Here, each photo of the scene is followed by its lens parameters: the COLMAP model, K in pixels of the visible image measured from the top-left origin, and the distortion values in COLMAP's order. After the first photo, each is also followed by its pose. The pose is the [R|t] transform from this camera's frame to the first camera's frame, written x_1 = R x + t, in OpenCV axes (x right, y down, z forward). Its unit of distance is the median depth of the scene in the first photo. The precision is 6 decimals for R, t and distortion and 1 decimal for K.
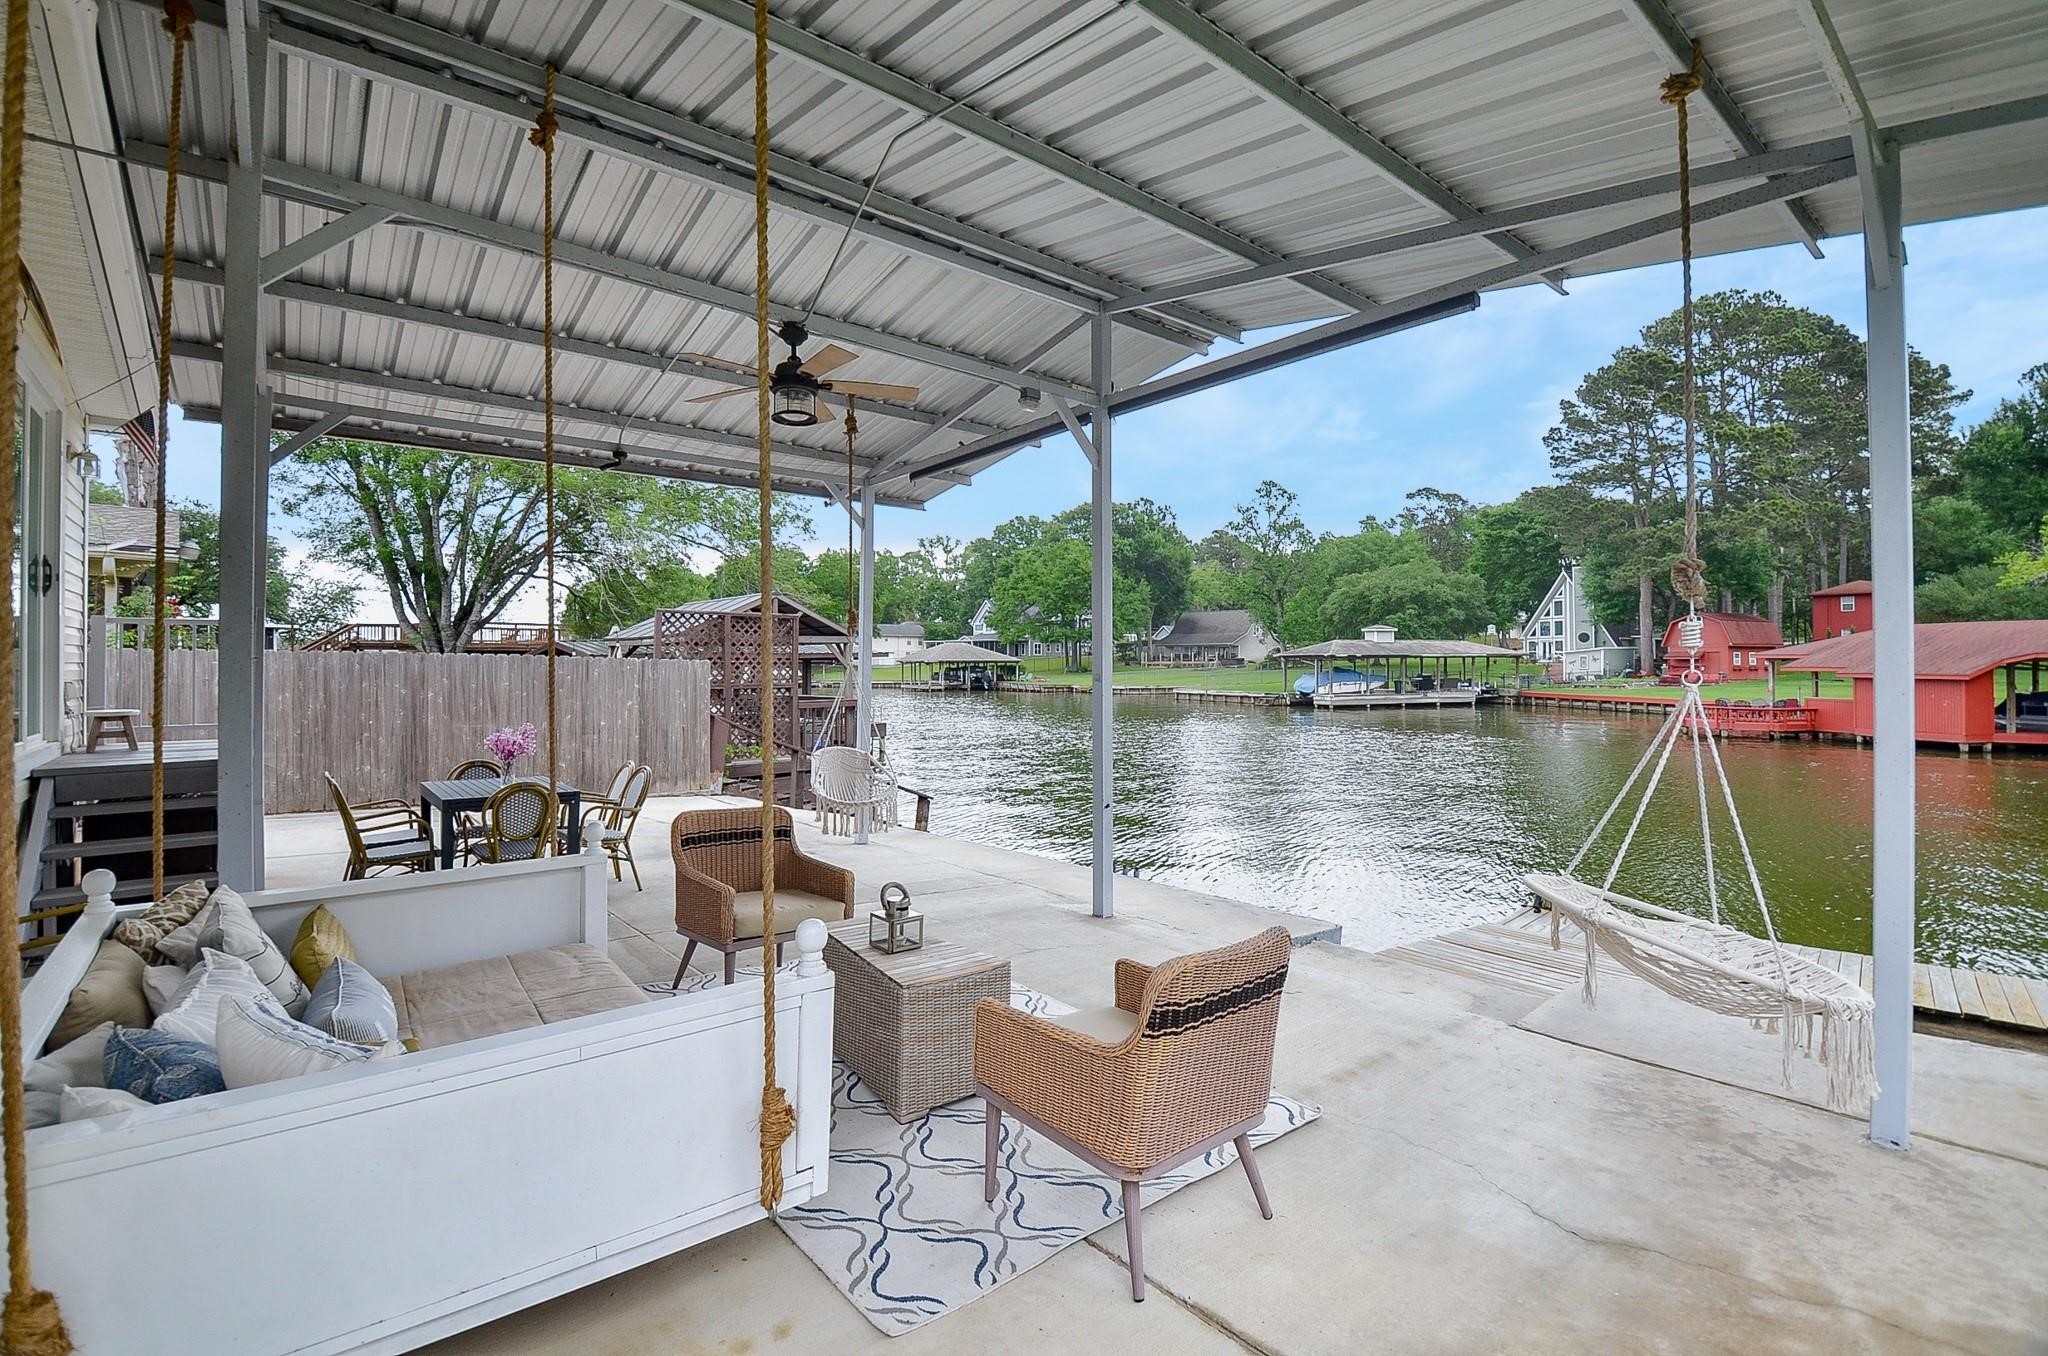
lens RADIAL K [[890.5, 0, 1037.8], [0, 890.5, 673.5], [0, 0, 1]] dist [-0.021068, -0.002267]
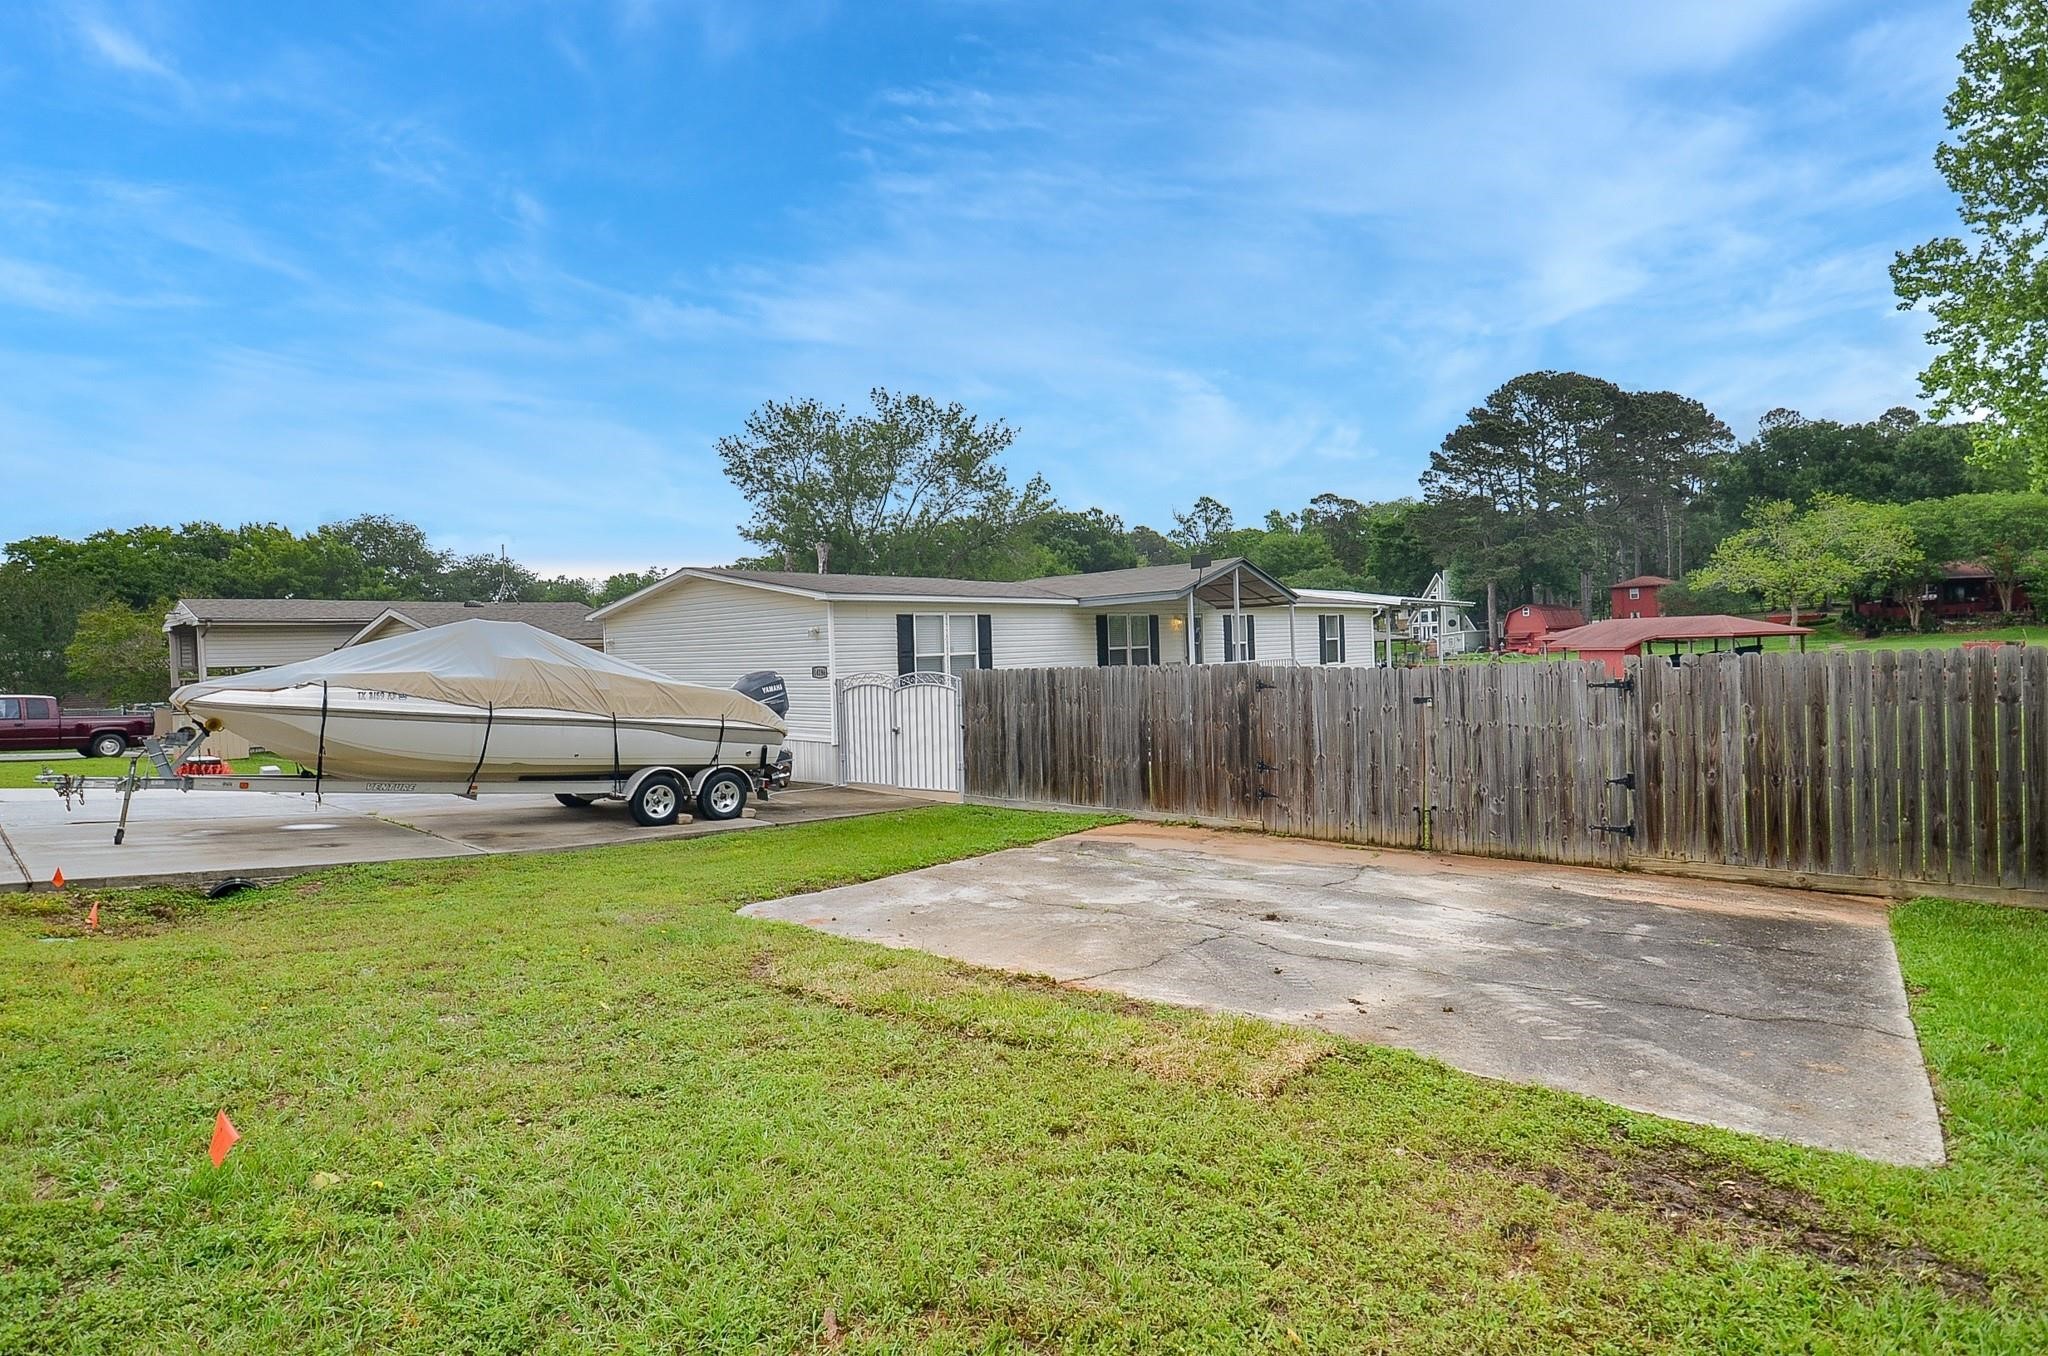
lens RADIAL K [[1015.6, 0, 1023.9], [0, 1015.6, 666.0], [0, 0, 1]] dist [-0.000528, 0.000095]
pose [[0.990043, -0.032206, 0.137028, -0.219573], [0.031863, 0.999481, 0.004693, -0.003472], [-0.137108, -0.000280, 0.990556, -0.402987]]
